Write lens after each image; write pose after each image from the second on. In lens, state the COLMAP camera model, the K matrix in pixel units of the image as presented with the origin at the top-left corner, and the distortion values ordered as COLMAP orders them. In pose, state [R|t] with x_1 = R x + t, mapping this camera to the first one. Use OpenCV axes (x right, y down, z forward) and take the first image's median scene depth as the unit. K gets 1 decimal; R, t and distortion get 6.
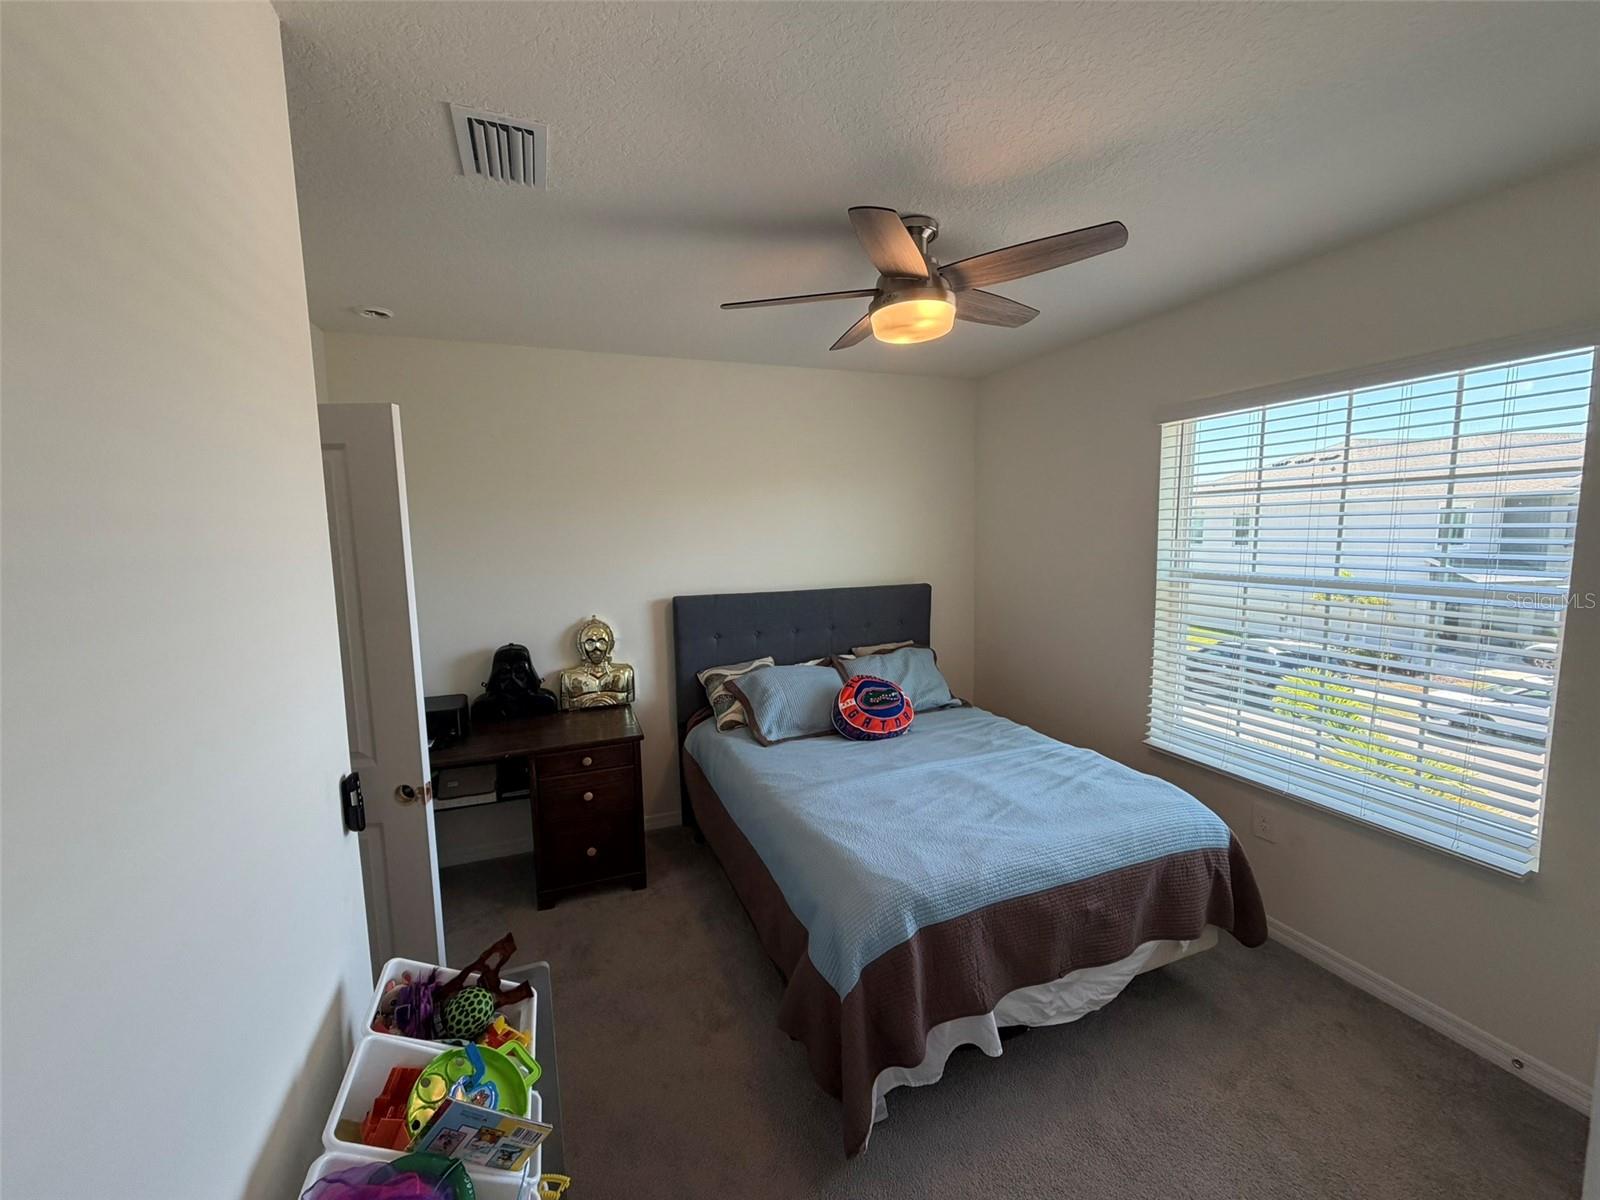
lens RADIAL K [[637.6, 0, 795.0], [0, 637.6, 598.2], [0, 0, 1]] dist [-0.000165, 0.000366]
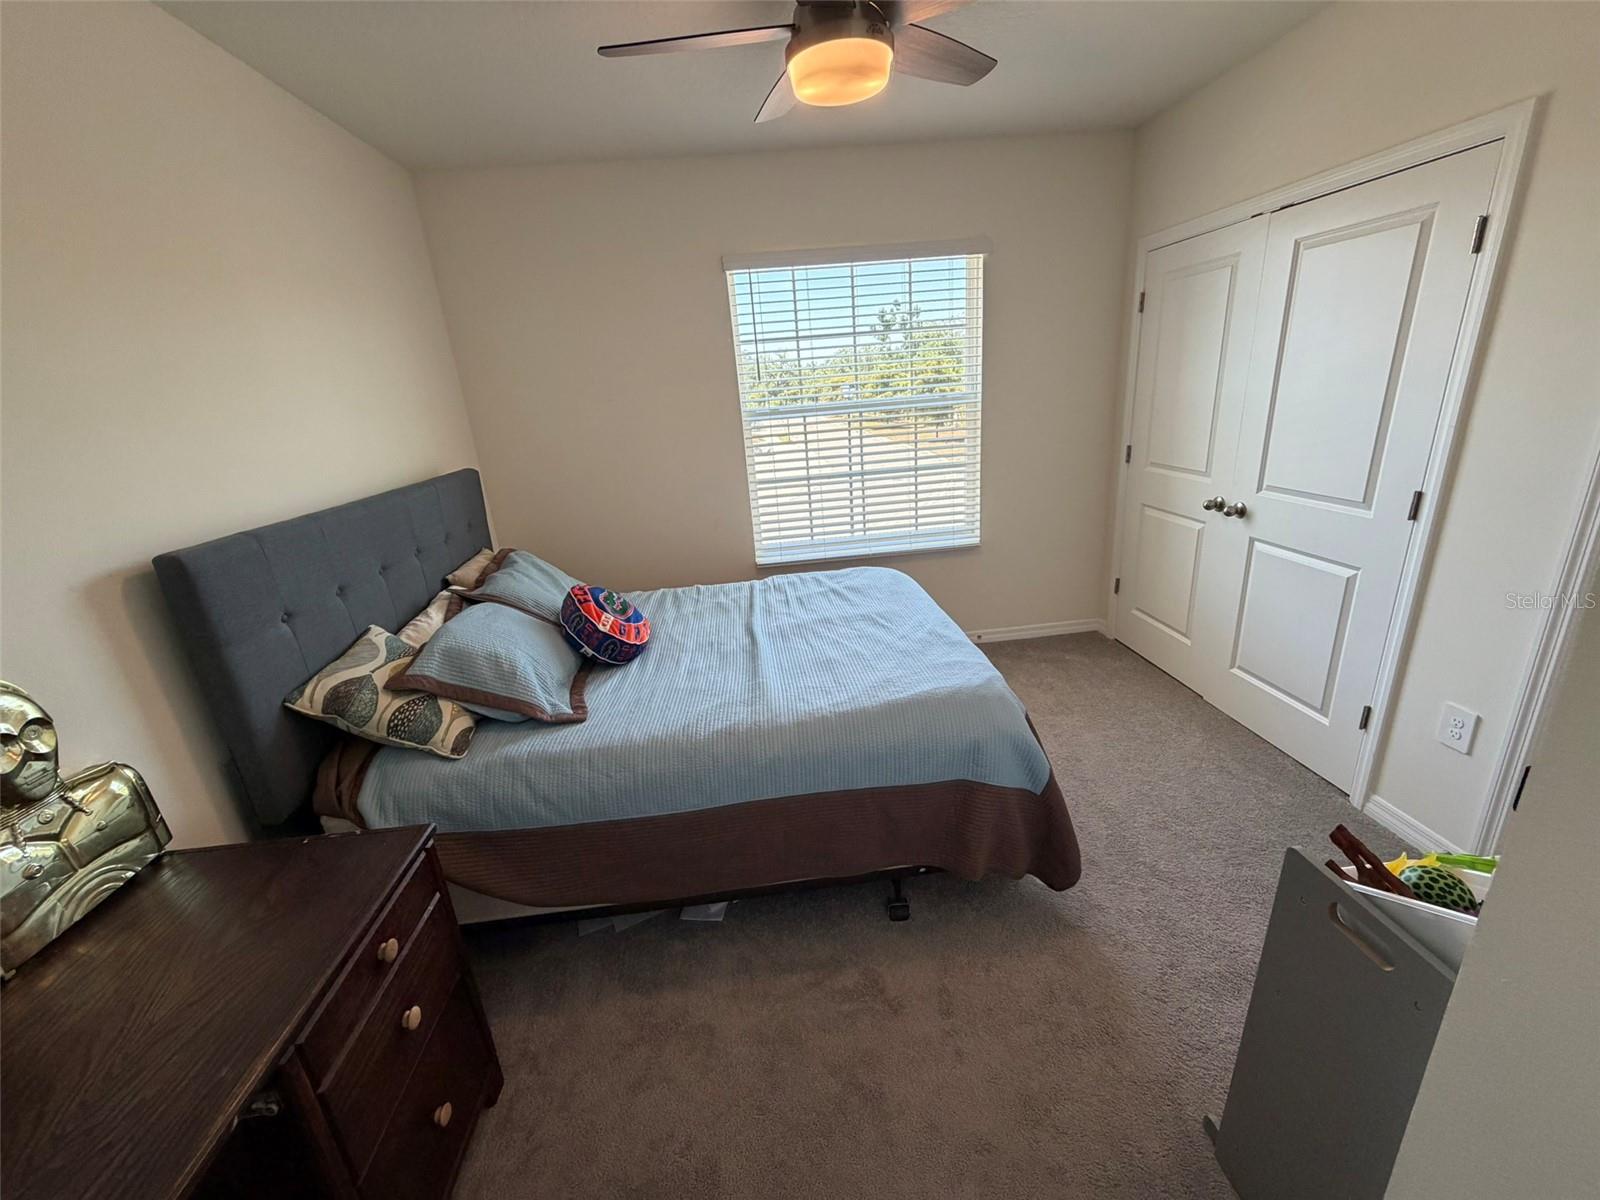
lens RADIAL K [[637.6, 0, 795.0], [0, 637.6, 598.2], [0, 0, 1]] dist [-0.000165, 0.000366]
pose [[0.277464, -0.309266, 0.909598, -0.588571], [0.174025, 0.947289, 0.268996, -0.021464], [-0.944843, 0.083656, 0.316659, 0.648065]]
